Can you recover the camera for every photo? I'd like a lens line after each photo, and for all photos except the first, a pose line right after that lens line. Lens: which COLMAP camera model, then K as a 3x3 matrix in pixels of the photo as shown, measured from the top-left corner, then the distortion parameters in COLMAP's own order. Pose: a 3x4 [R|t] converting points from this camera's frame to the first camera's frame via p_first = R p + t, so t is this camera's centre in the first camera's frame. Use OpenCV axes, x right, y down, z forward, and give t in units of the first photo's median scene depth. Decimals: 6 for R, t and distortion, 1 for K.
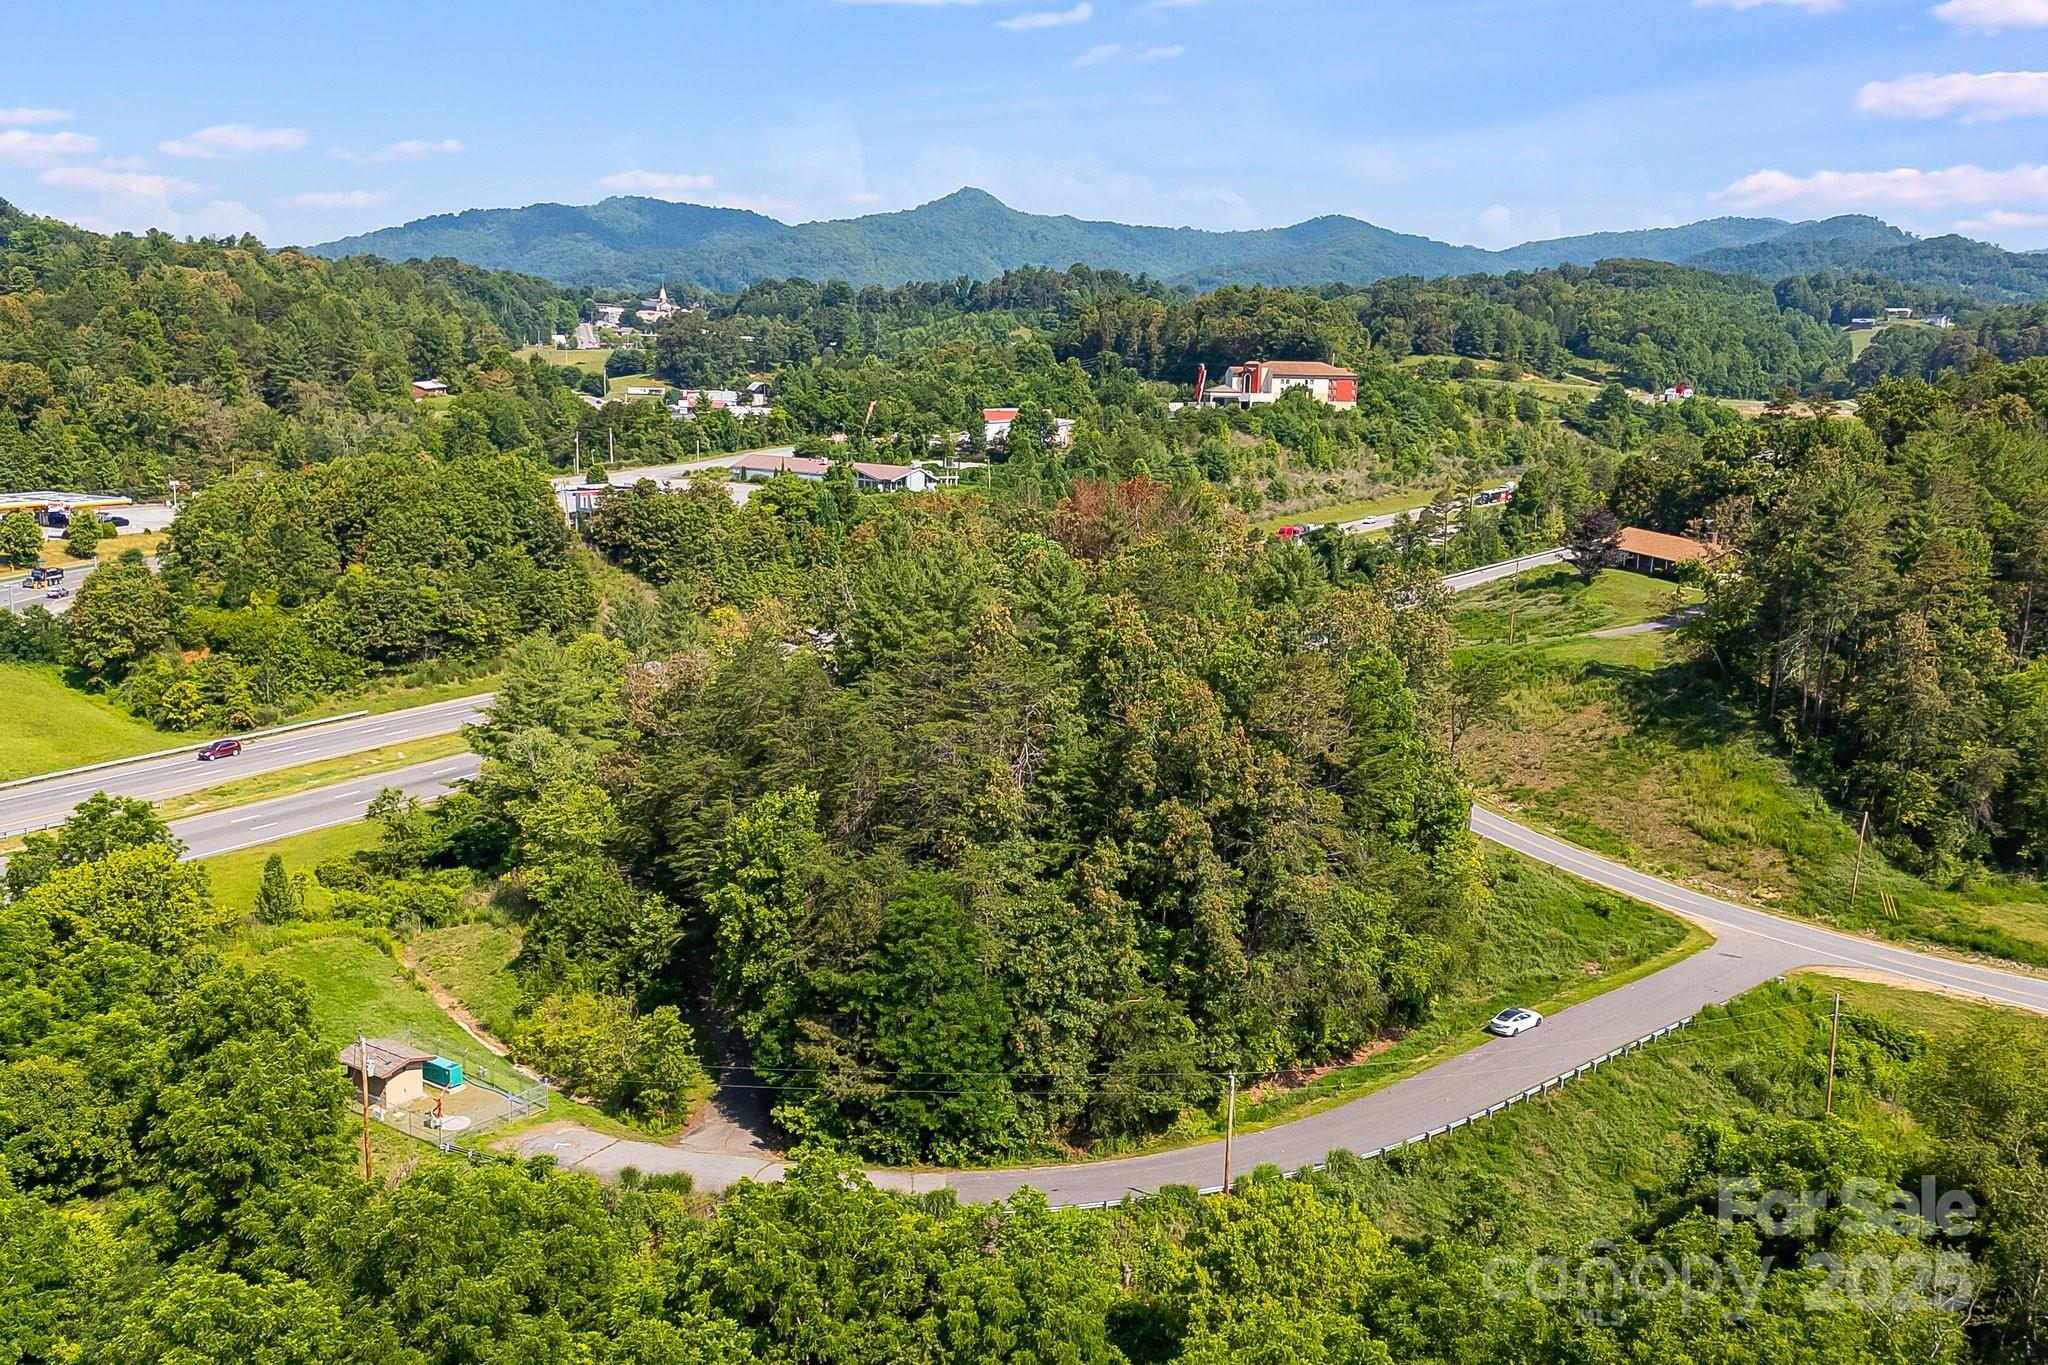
lens RADIAL K [[1752.8, 0, 1015.0], [0, 1752.8, 685.8], [0, 0, 1]] dist [0.086222, -0.112728]
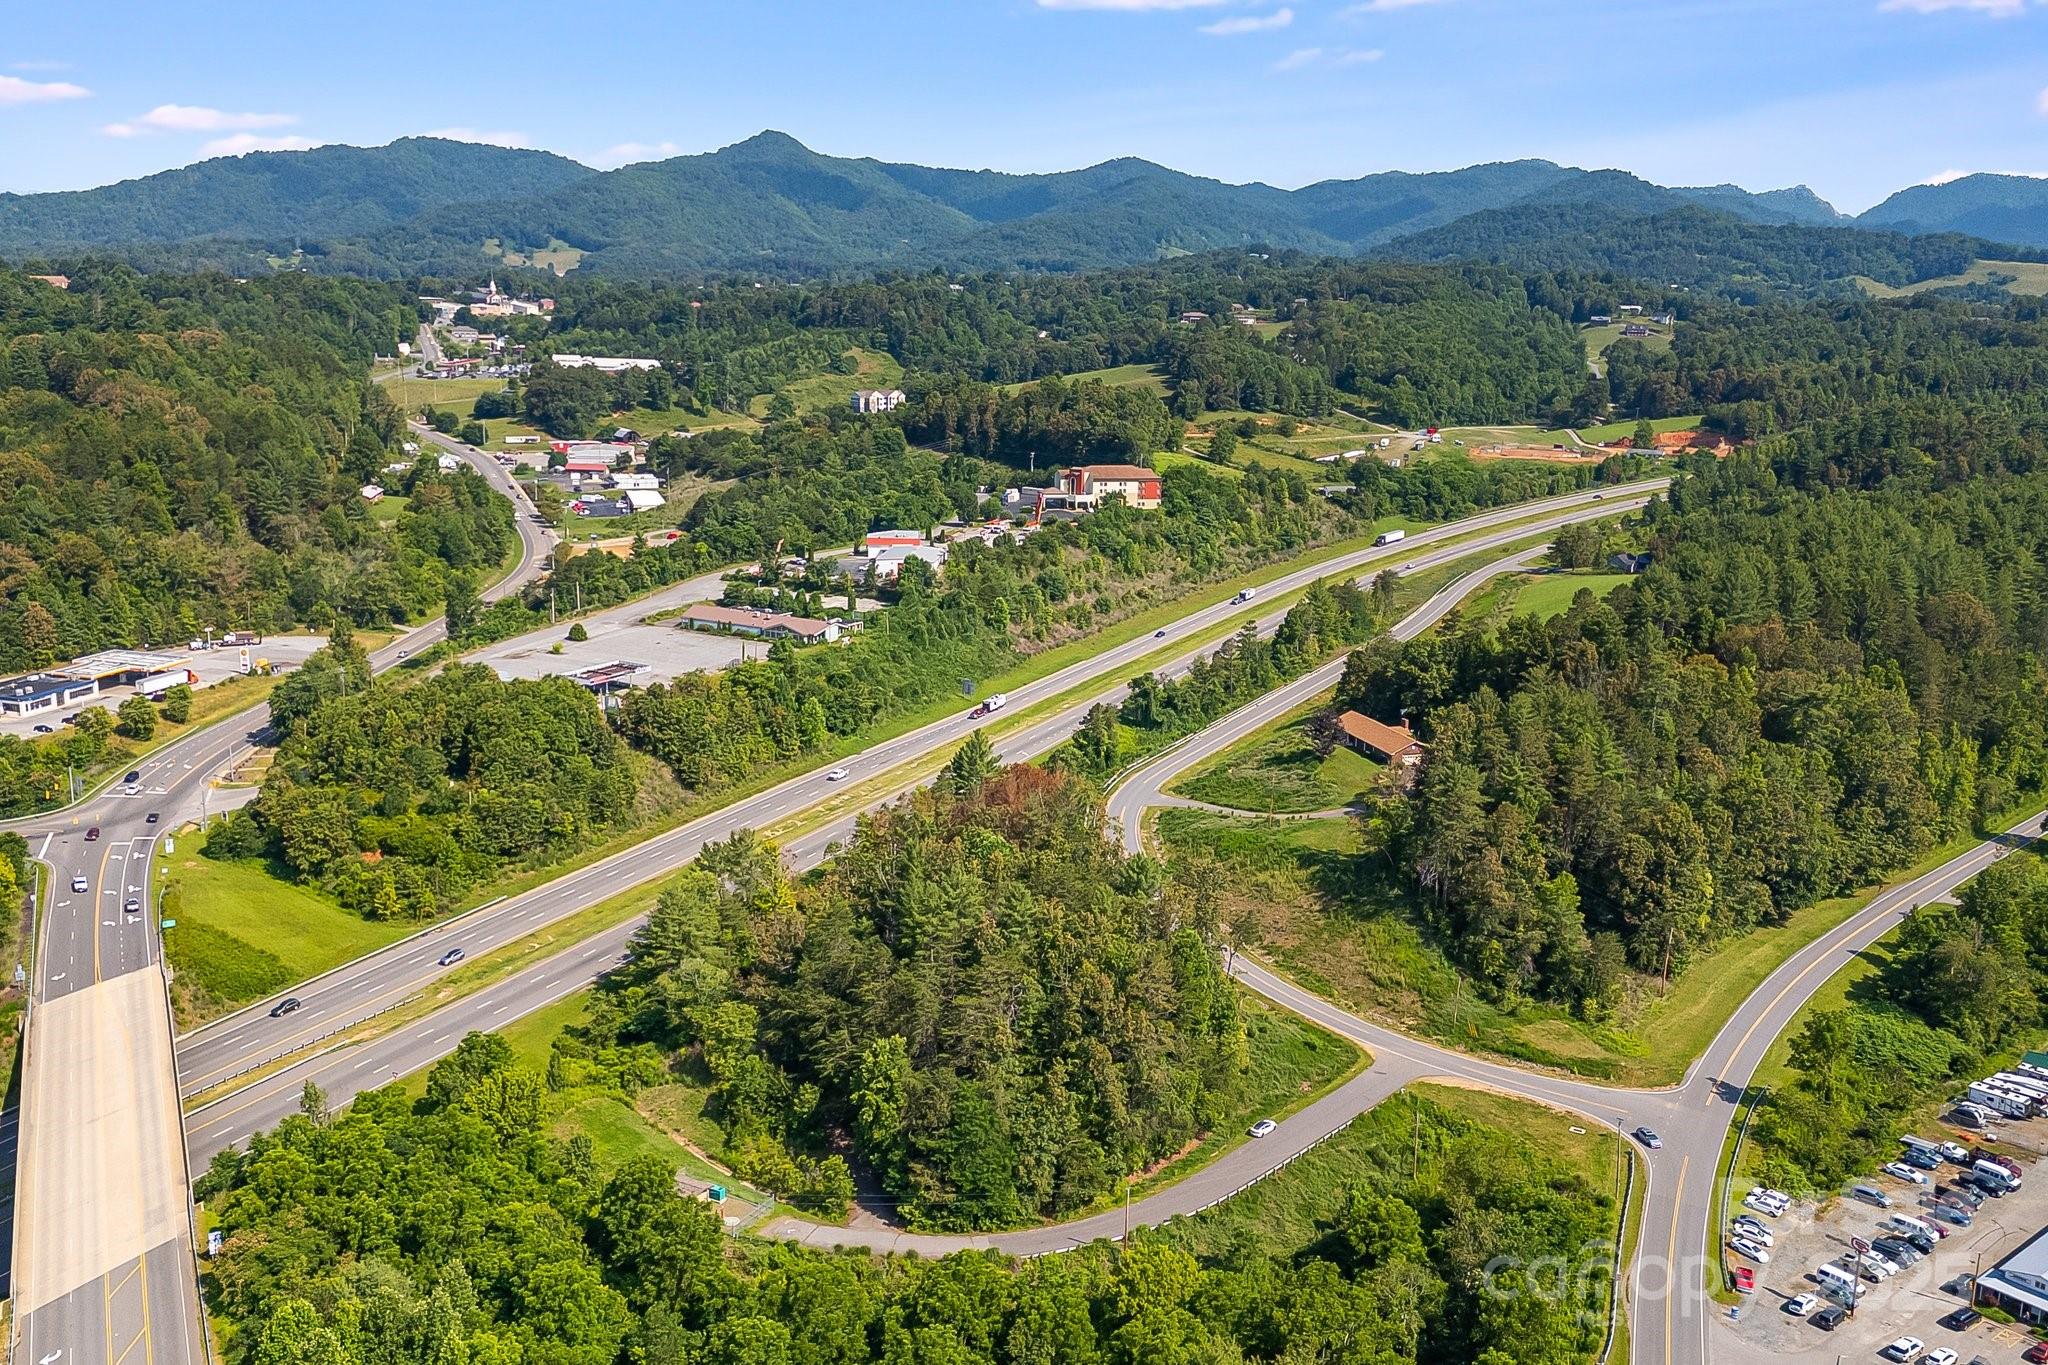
lens RADIAL K [[1865.9, 0, 998.7], [0, 1865.9, 656.0], [0, 0, 1]] dist [0.167432, -0.417535]
pose [[0.993853, -0.026044, 0.107599, -0.163292], [0.019878, 0.998120, 0.057980, -0.348913], [-0.108907, -0.055485, 0.992502, -0.760246]]
